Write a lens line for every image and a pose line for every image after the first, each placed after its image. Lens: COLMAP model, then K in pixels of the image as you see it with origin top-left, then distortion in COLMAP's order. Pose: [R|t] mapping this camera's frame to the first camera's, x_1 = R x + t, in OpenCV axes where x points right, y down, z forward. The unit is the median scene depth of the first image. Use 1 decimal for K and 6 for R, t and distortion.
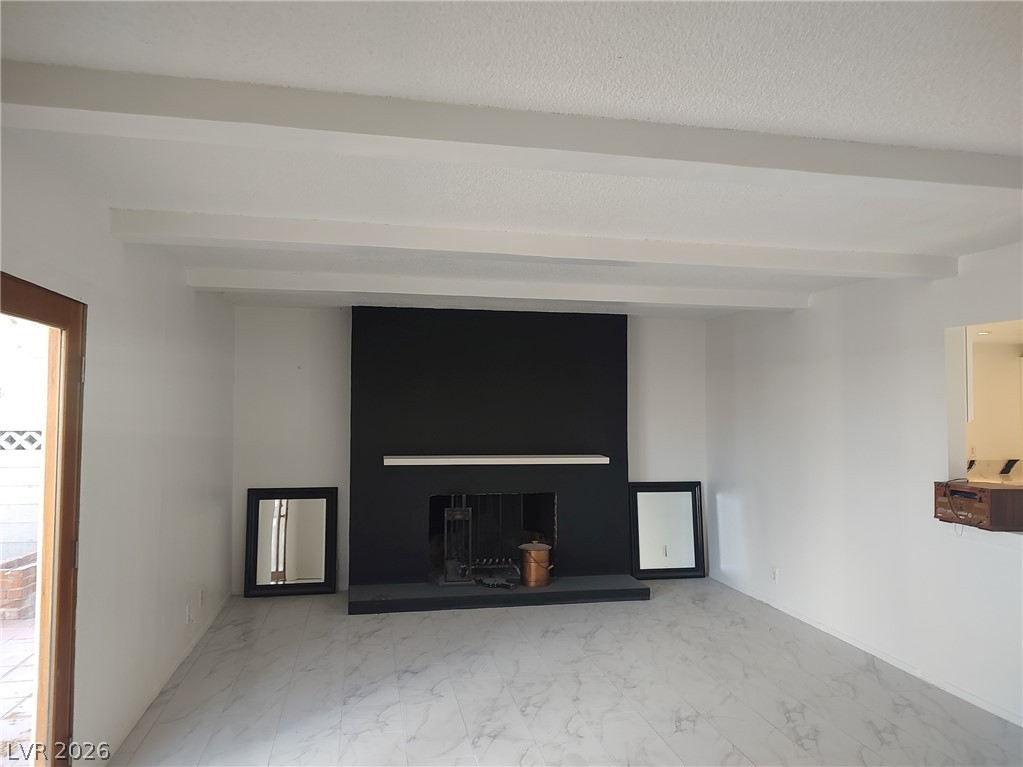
lens RADIAL K [[728.2, 0, 511.5], [0, 728.2, 383.5], [0, 0, 1]] dist [0.021371, -0.003939]
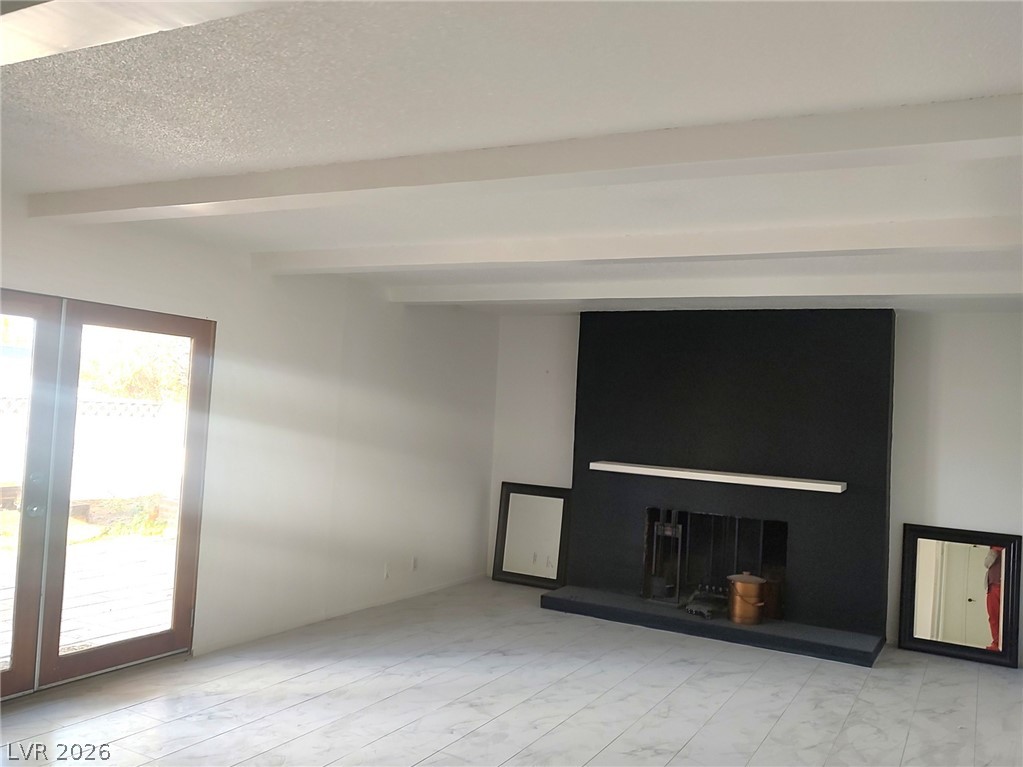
lens RADIAL K [[848.9, 0, 514.7], [0, 848.9, 386.0], [0, 0, 1]] dist [0.016217, -0.009142]
pose [[0.769759, 0.019747, -0.638029, 0.483409], [-0.030440, 0.999520, -0.005789, 0.007151], [0.637608, 0.023878, 0.769991, 0.030947]]
